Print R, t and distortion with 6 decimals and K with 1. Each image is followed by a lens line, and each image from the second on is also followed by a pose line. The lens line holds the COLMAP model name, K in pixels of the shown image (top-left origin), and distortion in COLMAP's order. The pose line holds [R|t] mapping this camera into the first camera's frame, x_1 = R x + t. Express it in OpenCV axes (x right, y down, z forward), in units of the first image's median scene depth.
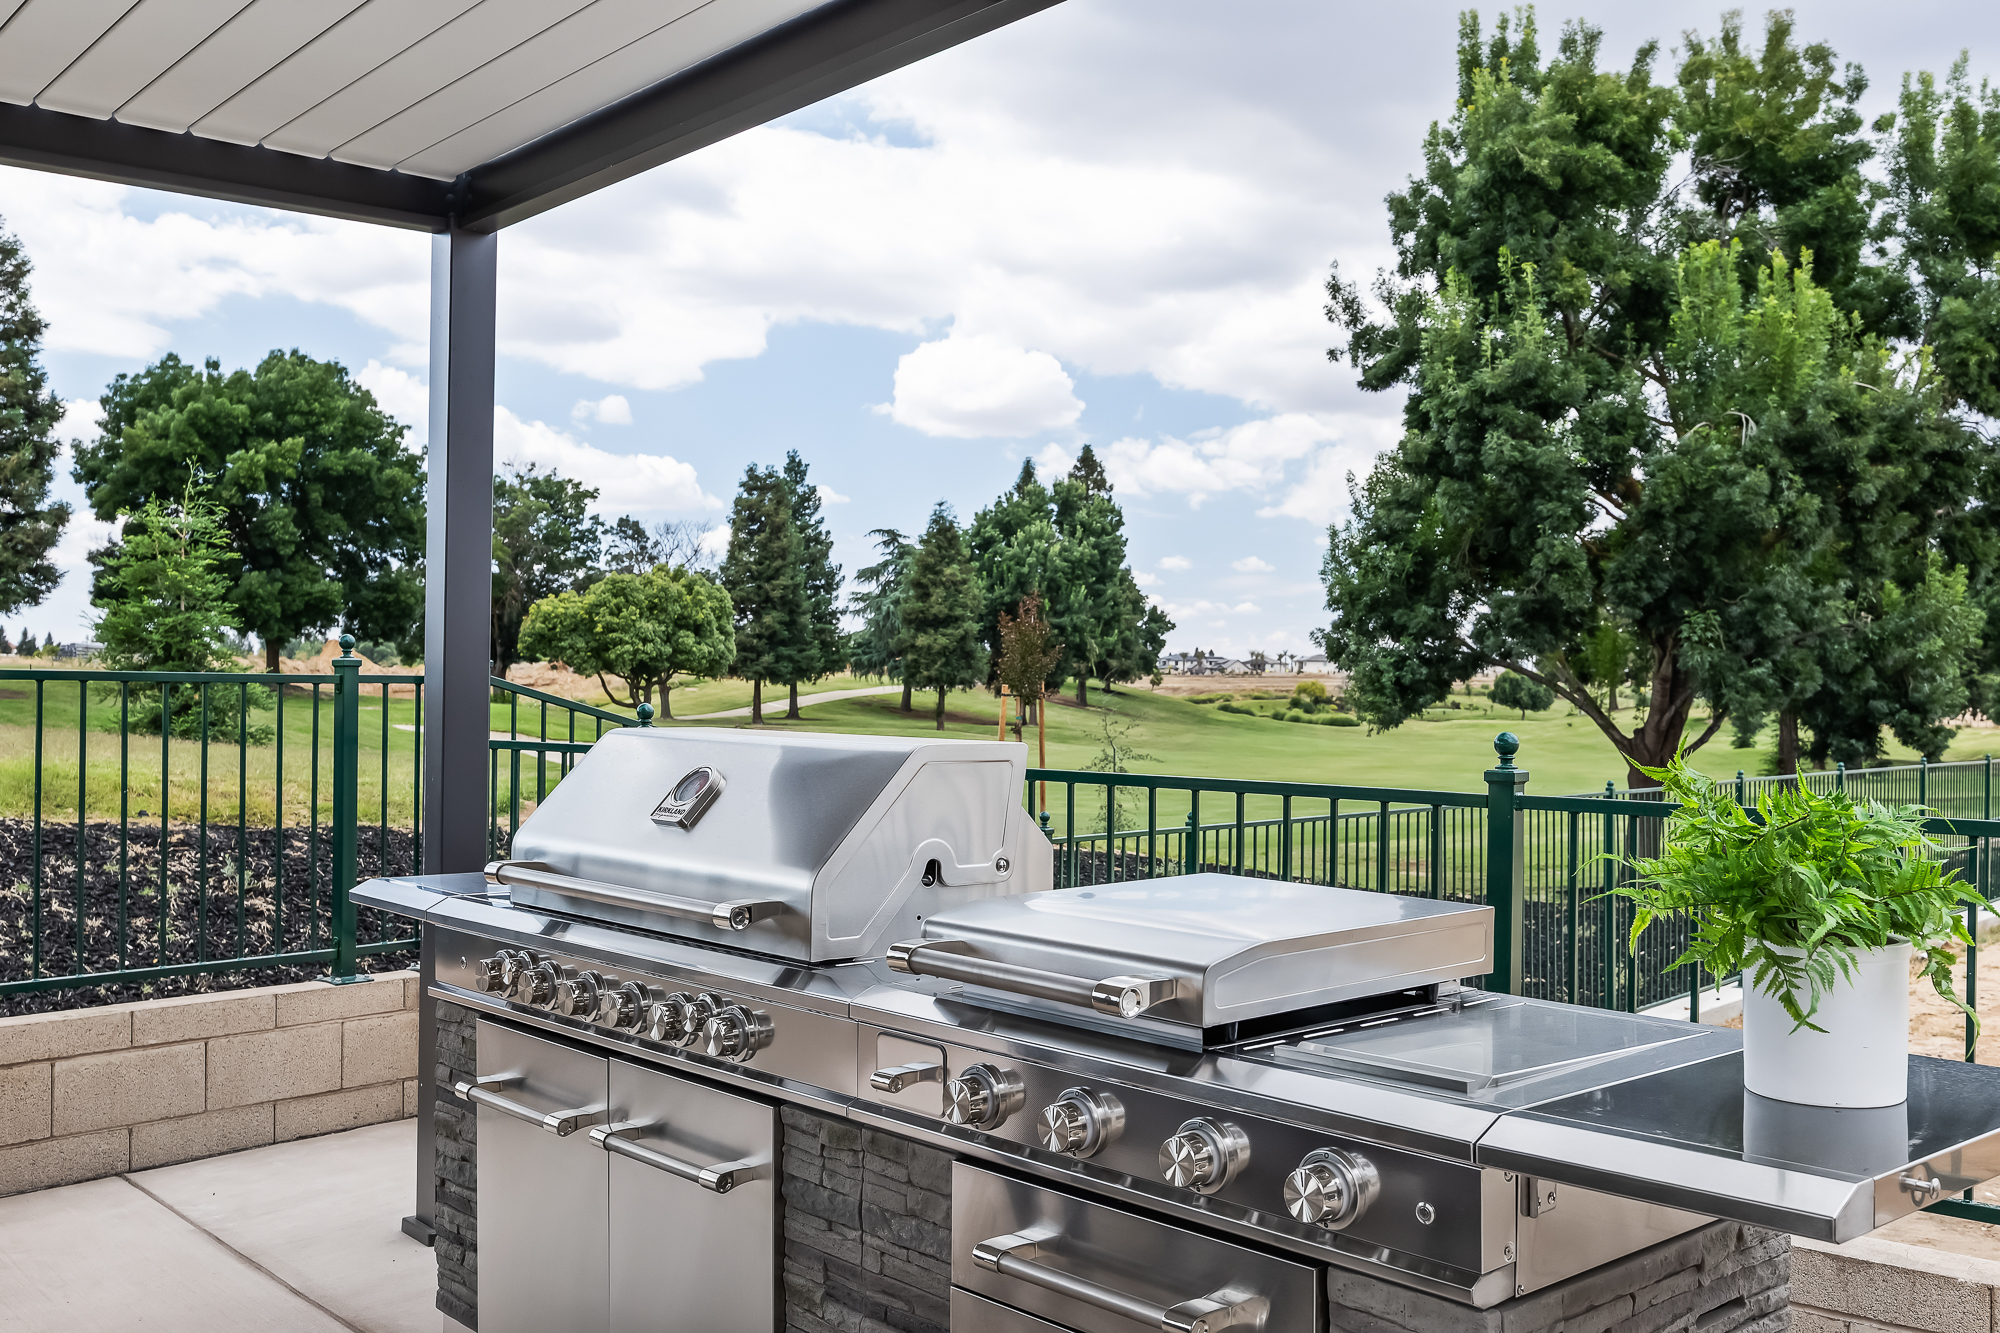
lens RADIAL K [[1907.9, 0, 1001.8], [0, 1907.9, 663.0], [0, 0, 1]] dist [0.000816, 0.000000]
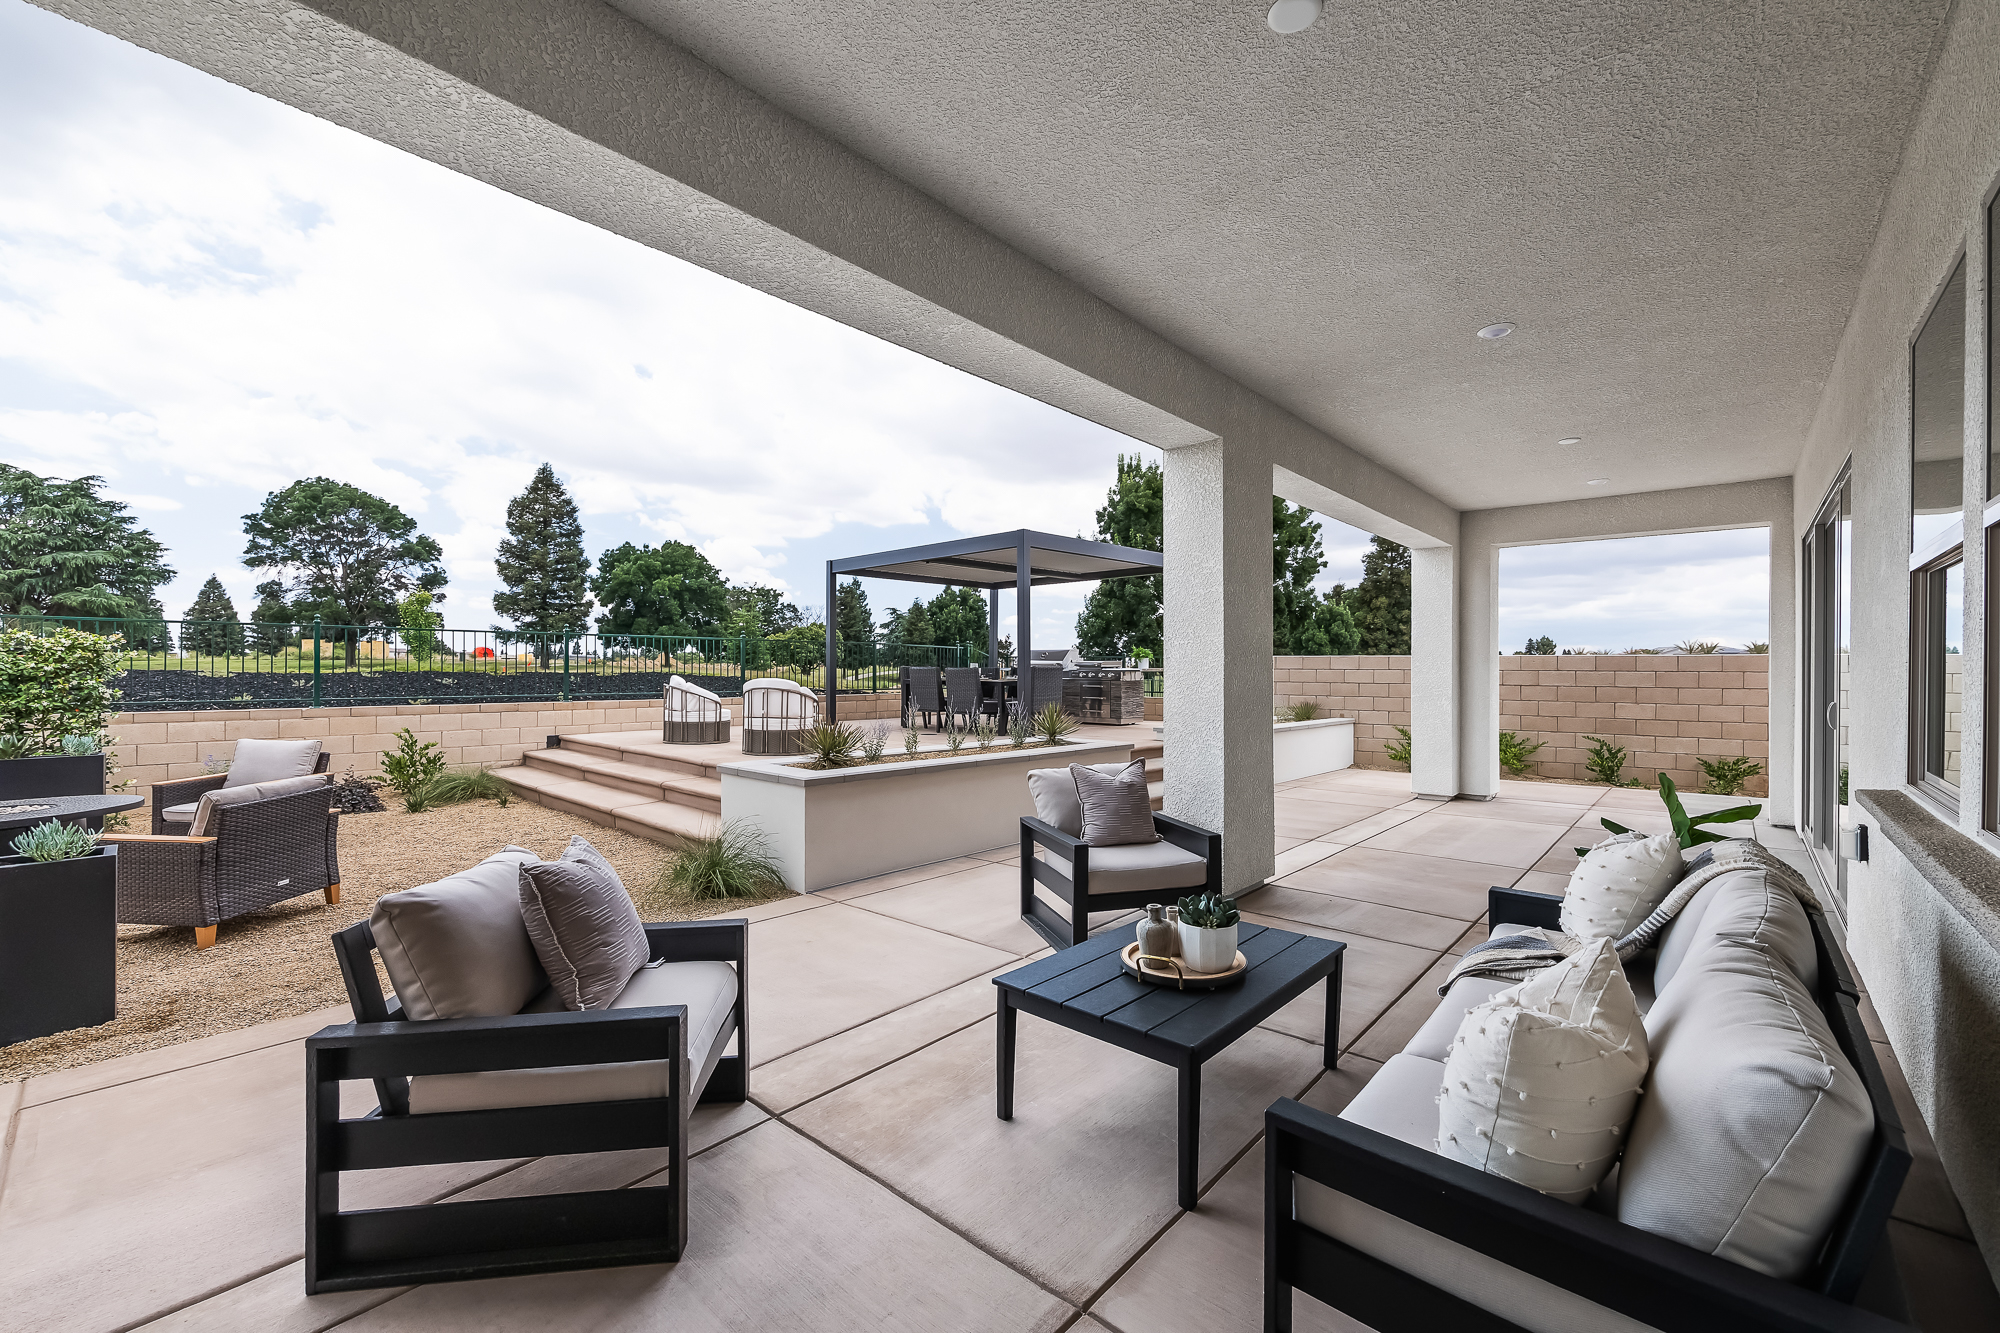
lens RADIAL K [[815.0, 0, 1002.0], [0, 815.0, 679.0], [0, 0, 1]] dist [-0.000802, -0.000112]
pose [[0.995581, -0.008107, 0.093553, -0.036601], [0.006222, 0.999772, 0.020423, 0.004712], [-0.093697, -0.019751, 0.995405, -0.152125]]
